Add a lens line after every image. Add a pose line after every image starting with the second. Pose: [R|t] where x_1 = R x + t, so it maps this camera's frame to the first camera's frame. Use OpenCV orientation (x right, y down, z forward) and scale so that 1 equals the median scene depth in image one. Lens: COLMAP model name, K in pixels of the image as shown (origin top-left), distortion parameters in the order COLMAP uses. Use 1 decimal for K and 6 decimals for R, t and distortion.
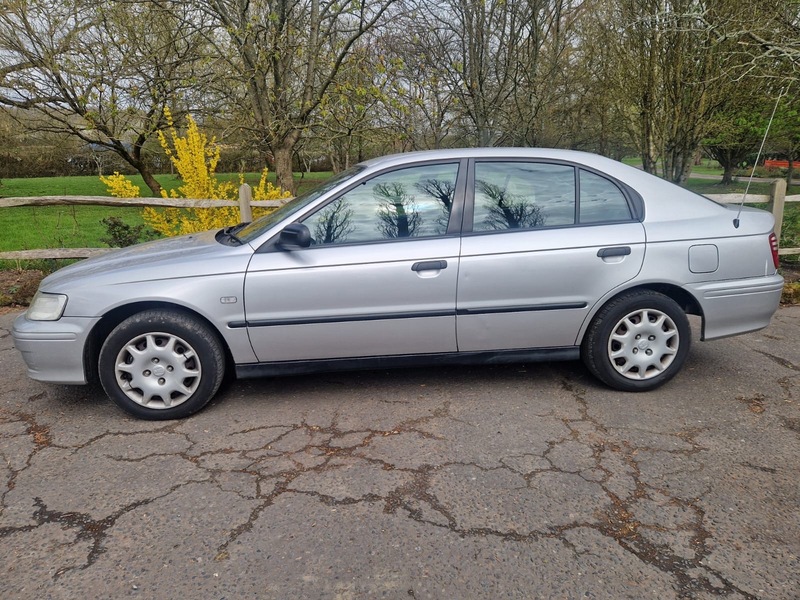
lens RADIAL K [[511.0, 0, 400.0], [0, 511.0, 300.0], [0, 0, 1]] dist [0.038717, -0.000636]
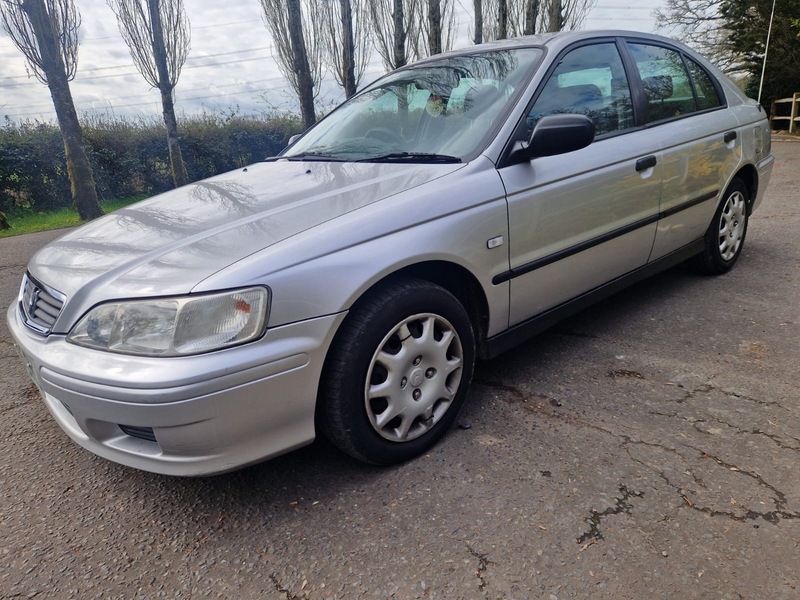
lens RADIAL K [[528.7, 0, 403.7], [0, 528.7, 302.1], [0, 0, 1]] dist [0.059680, -0.053568]
pose [[0.822239, -0.228573, 0.521227, -0.748403], [0.196822, 0.973503, 0.116420, -0.025585], [-0.534026, 0.006864, 0.845440, 0.457192]]
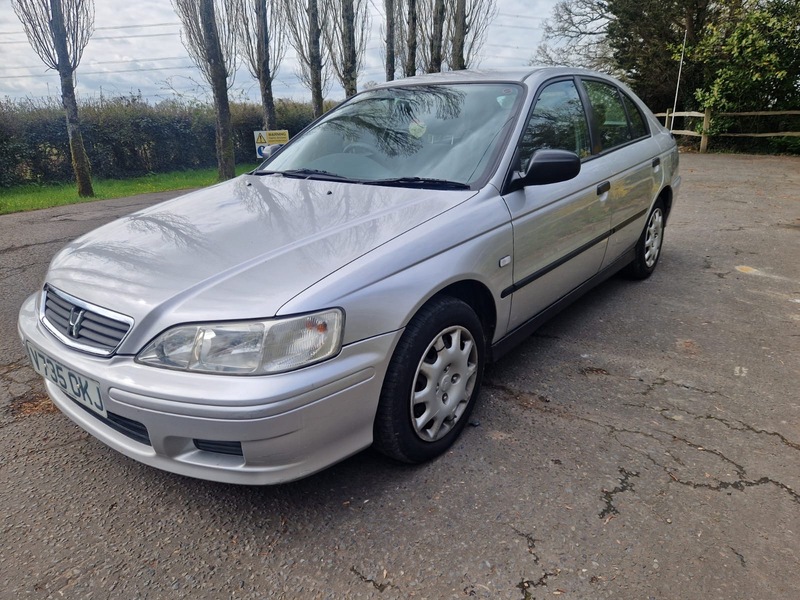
lens RADIAL K [[528.0, 0, 396.7], [0, 528.0, 295.4], [0, 0, 1]] dist [0.057763, -0.052123]
pose [[0.718223, -0.235854, 0.654621, -0.900690], [0.181567, 0.971732, 0.150898, -0.090478], [-0.671706, 0.010479, 0.740744, 0.499570]]
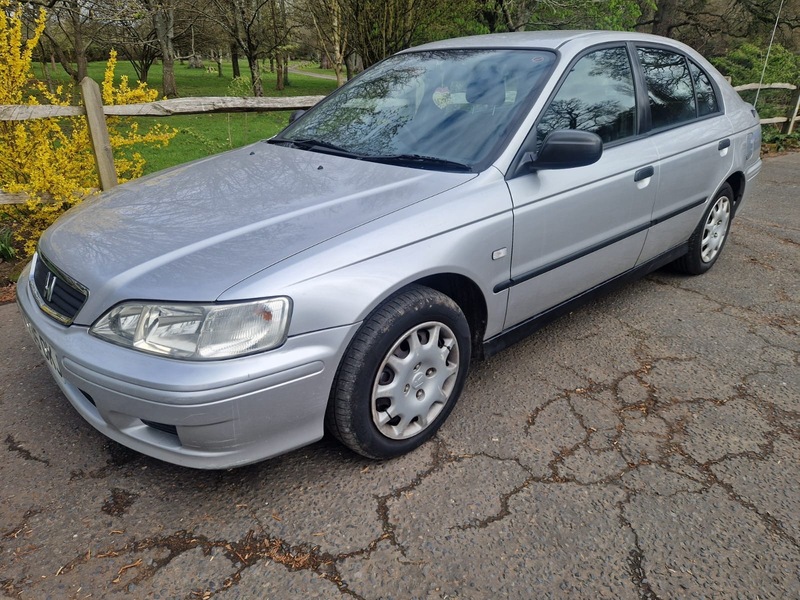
lens RADIAL K [[528.0, 0, 396.7], [0, 528.0, 295.4], [0, 0, 1]] dist [0.057763, -0.052123]
pose [[0.817211, -0.216675, 0.534058, -0.780876], [0.129809, 0.972028, 0.195732, -0.095244], [-0.561530, -0.090629, 0.822479, 0.458036]]
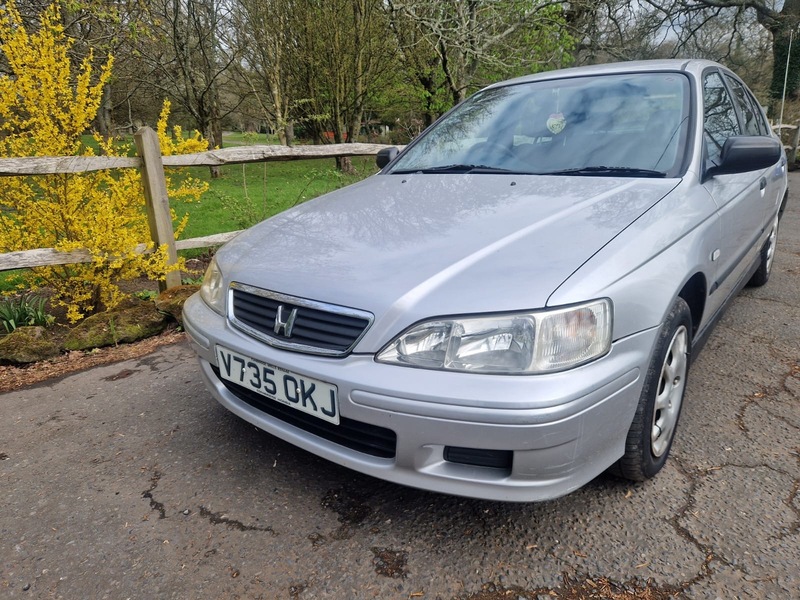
lens RADIAL K [[528.0, 0, 396.7], [0, 528.0, 295.4], [0, 0, 1]] dist [0.057763, -0.052123]
pose [[0.724611, -0.216922, 0.654128, -1.039269], [0.192796, 0.975078, 0.109786, -0.098952], [-0.661641, 0.046561, 0.748374, 0.702360]]
